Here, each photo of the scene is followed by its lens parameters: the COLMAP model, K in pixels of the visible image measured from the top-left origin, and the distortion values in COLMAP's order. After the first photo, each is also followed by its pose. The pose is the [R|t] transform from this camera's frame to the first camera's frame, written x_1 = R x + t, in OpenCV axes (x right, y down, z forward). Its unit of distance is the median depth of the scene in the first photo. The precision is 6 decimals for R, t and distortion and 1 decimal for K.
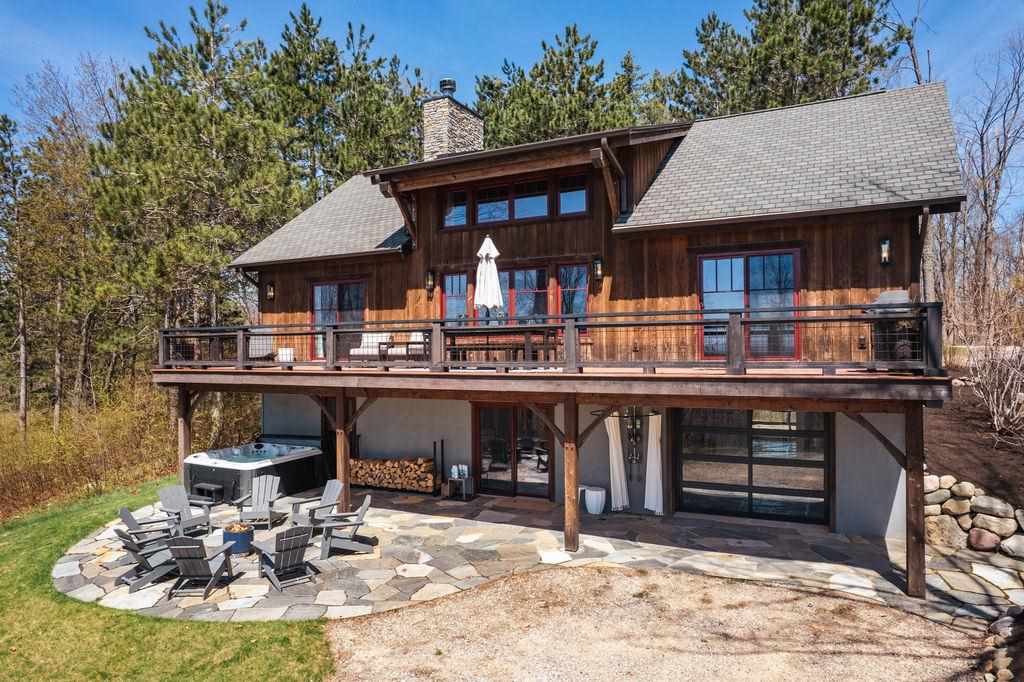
lens RADIAL K [[651.4, 0, 514.5], [0, 651.4, 345.6], [0, 0, 1]] dist [-0.020794, 0.006293]
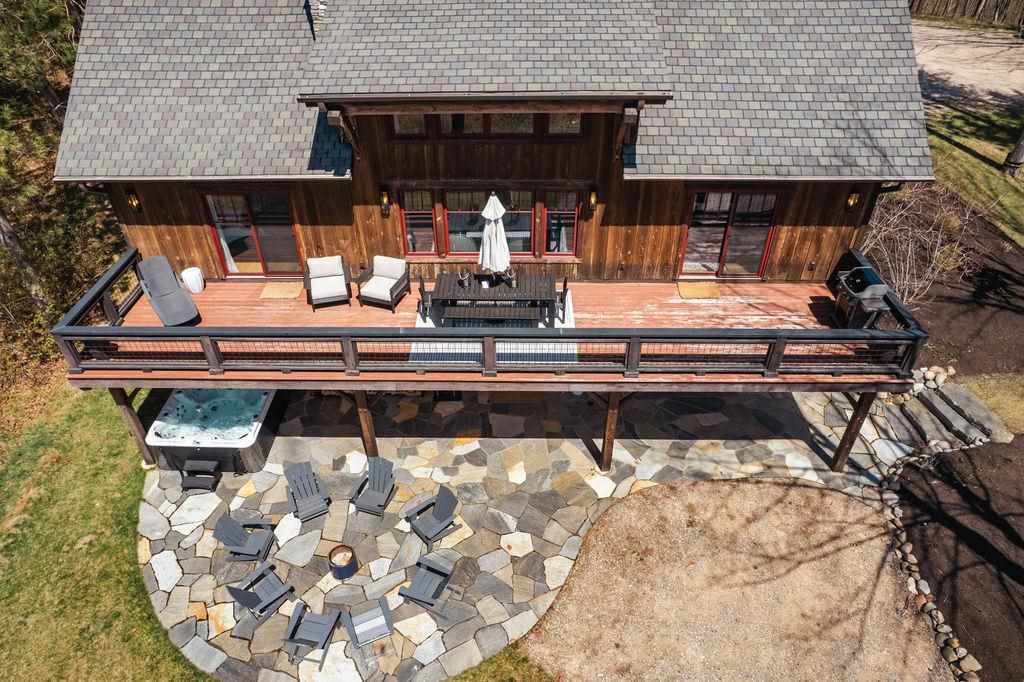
lens RADIAL K [[651.4, 0, 515.1], [0, 651.4, 345.2], [0, 0, 1]] dist [-0.020794, 0.006293]
pose [[0.900834, -0.261399, 0.346655, -0.448091], [-0.004241, 0.793104, 0.609072, -0.650825], [-0.434144, -0.550143, 0.713346, 0.296399]]
